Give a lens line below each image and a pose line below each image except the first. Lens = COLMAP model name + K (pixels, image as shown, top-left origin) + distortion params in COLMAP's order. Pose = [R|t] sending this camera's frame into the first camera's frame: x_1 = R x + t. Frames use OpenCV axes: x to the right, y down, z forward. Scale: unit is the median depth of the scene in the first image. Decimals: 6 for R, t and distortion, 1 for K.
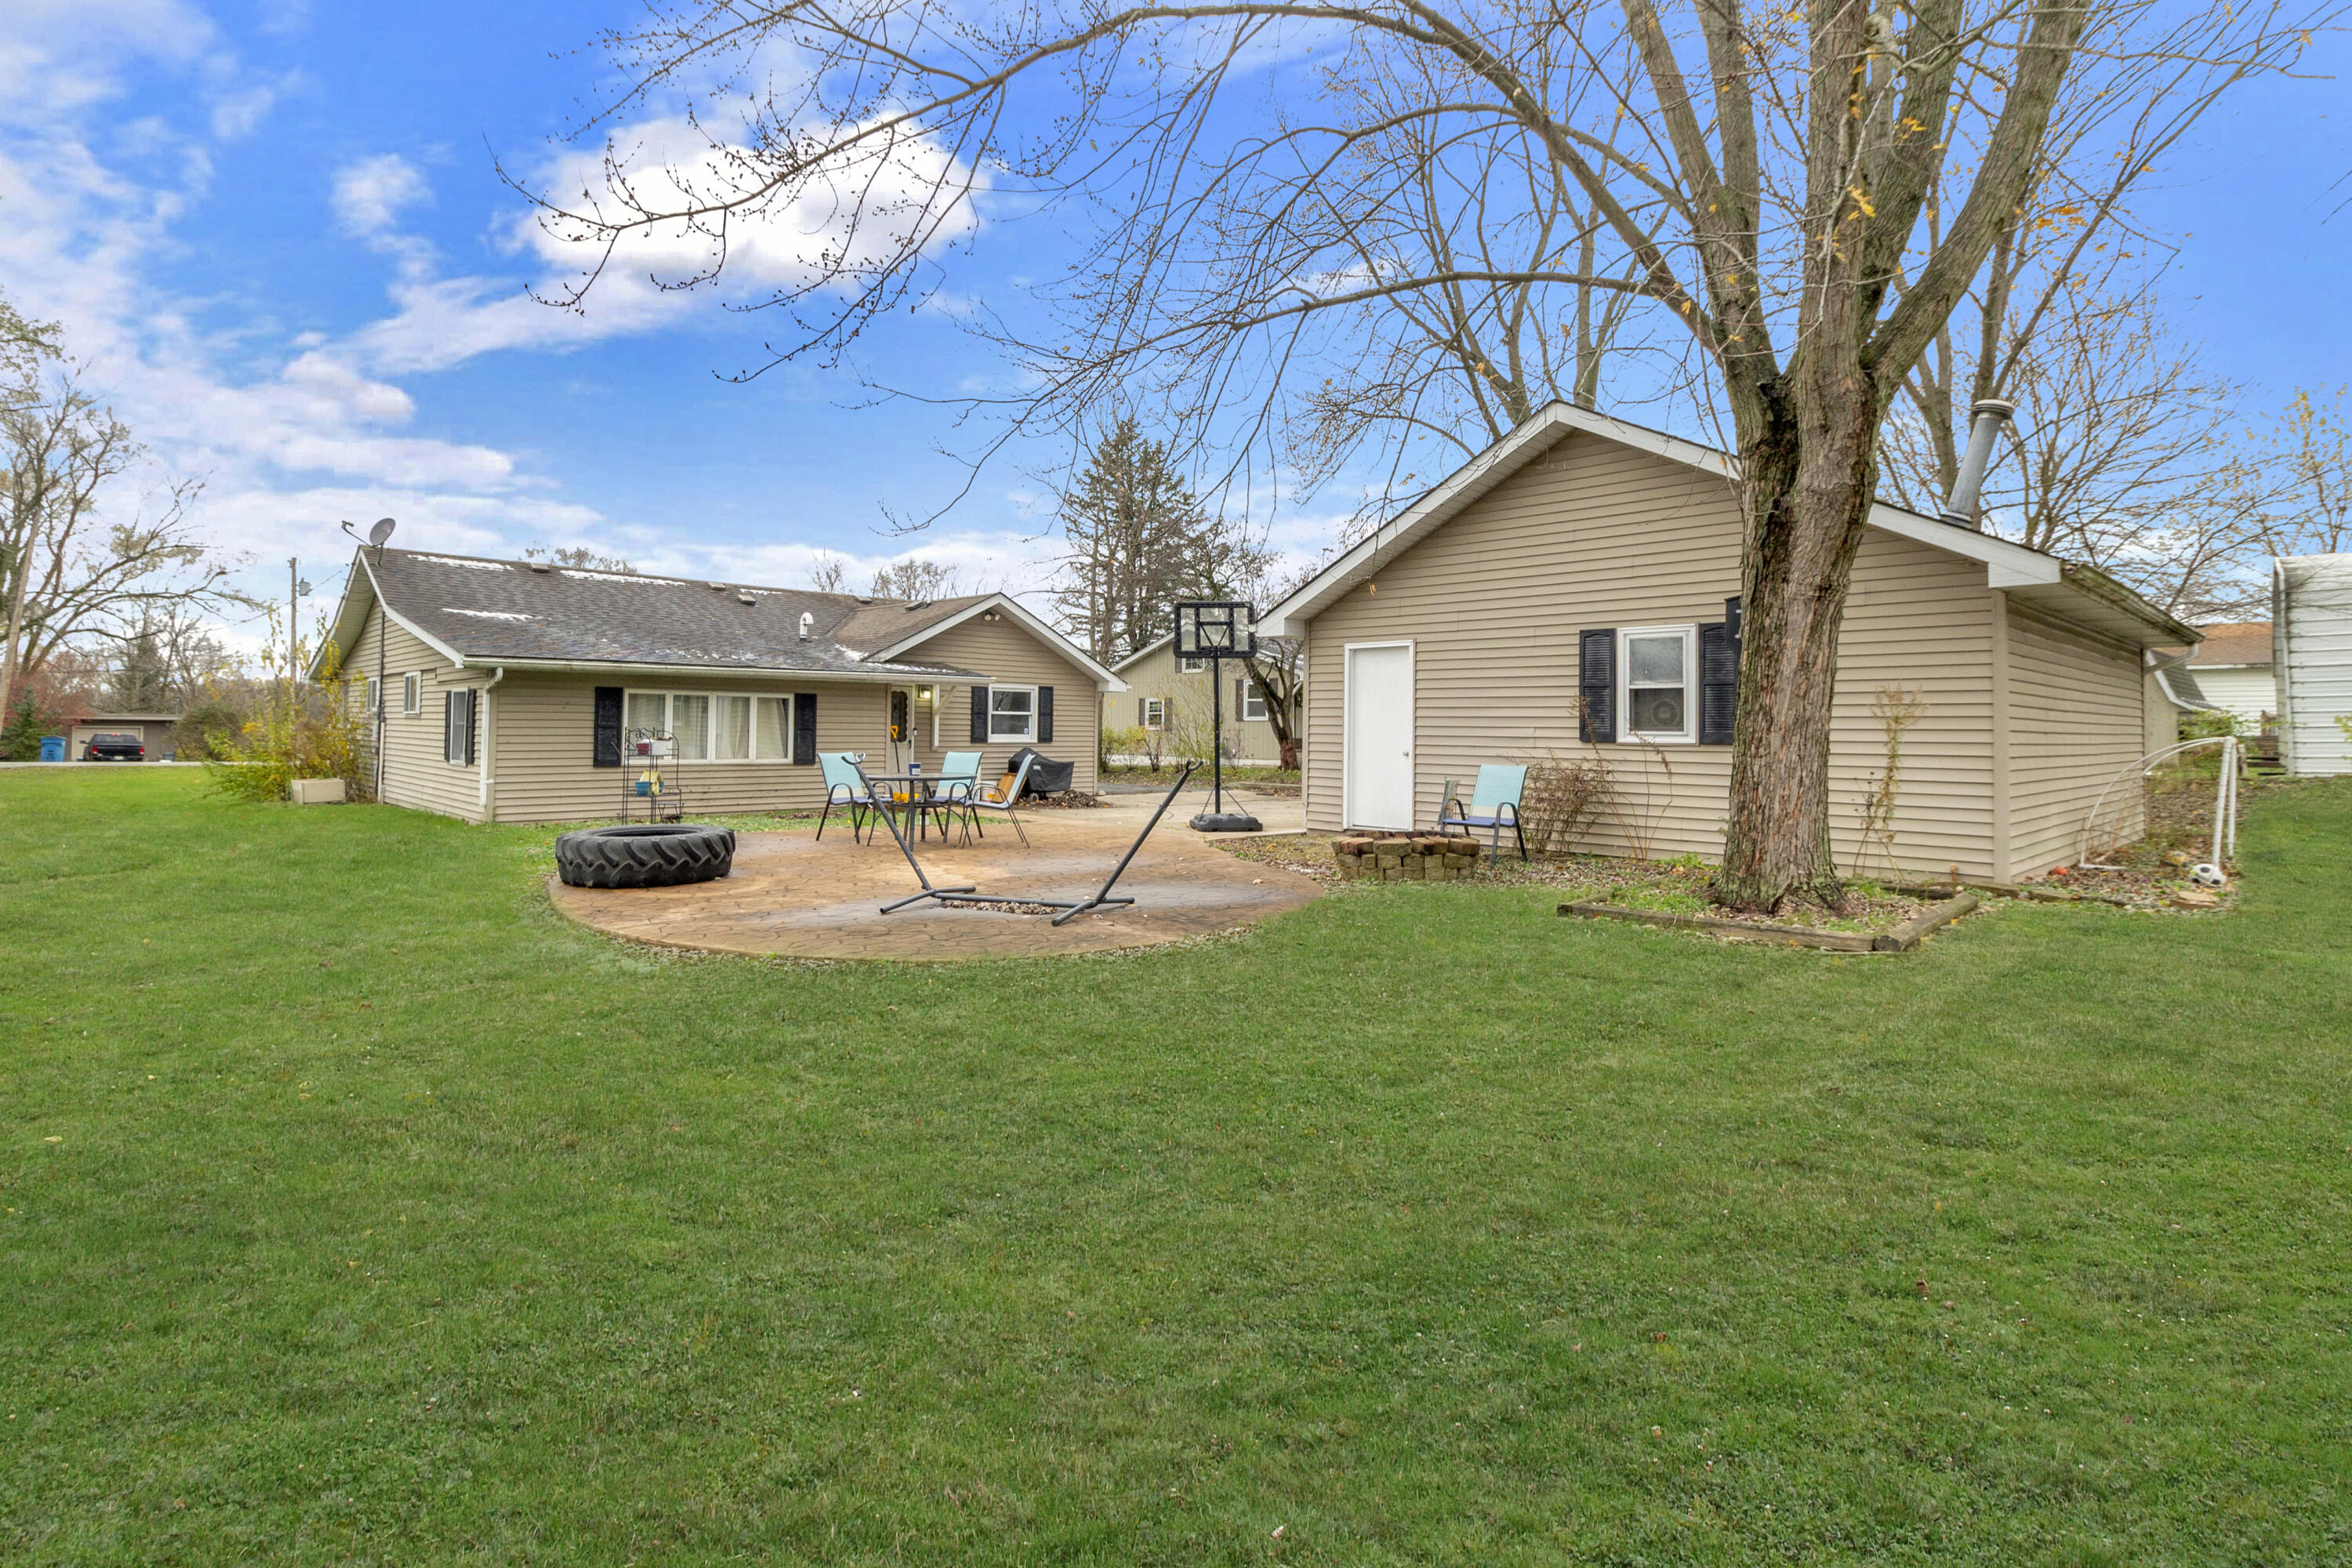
lens RADIAL K [[1132.4, 0, 1162.6], [0, 1132.4, 751.3], [0, 0, 1]] dist [0.000922, 0.000202]
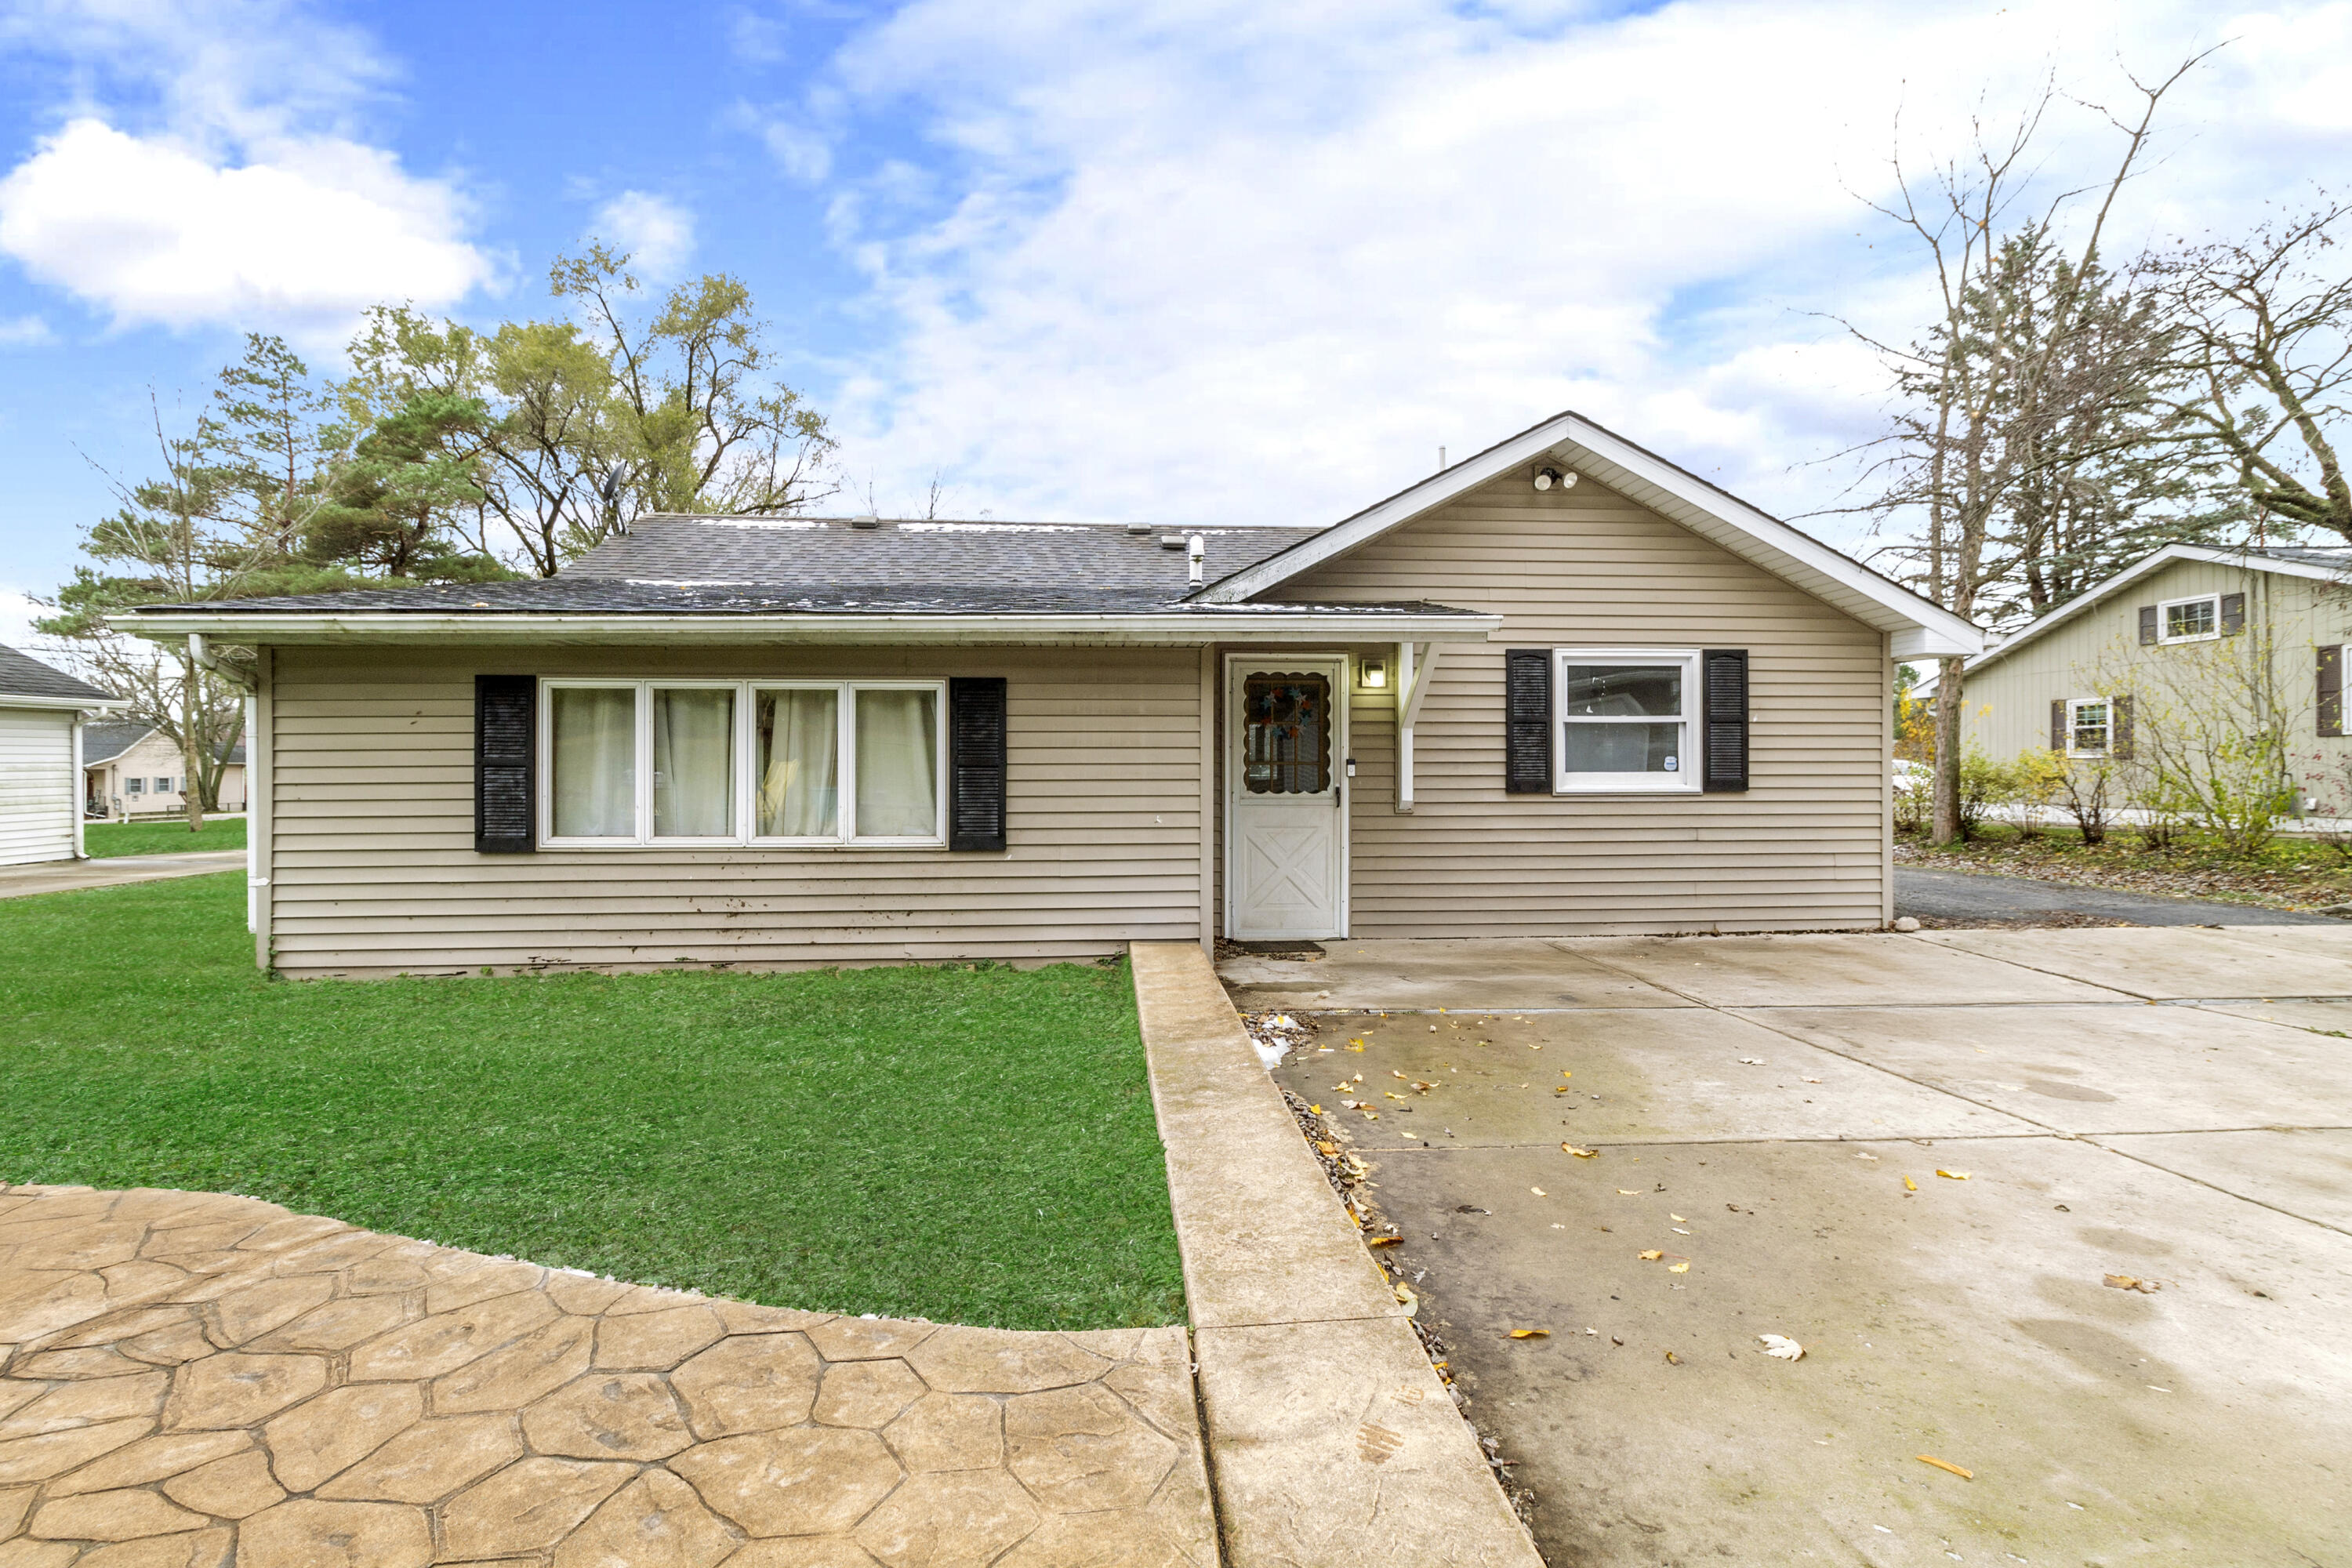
lens RADIAL K [[1132.4, 0, 1162.6], [0, 1132.4, 751.3], [0, 0, 1]] dist [0.000922, 0.000202]
pose [[0.768881, -0.014168, -0.639235, -0.003541], [-0.003670, 0.999640, -0.026569, -0.013895], [0.639382, 0.022775, 0.768552, 0.736084]]
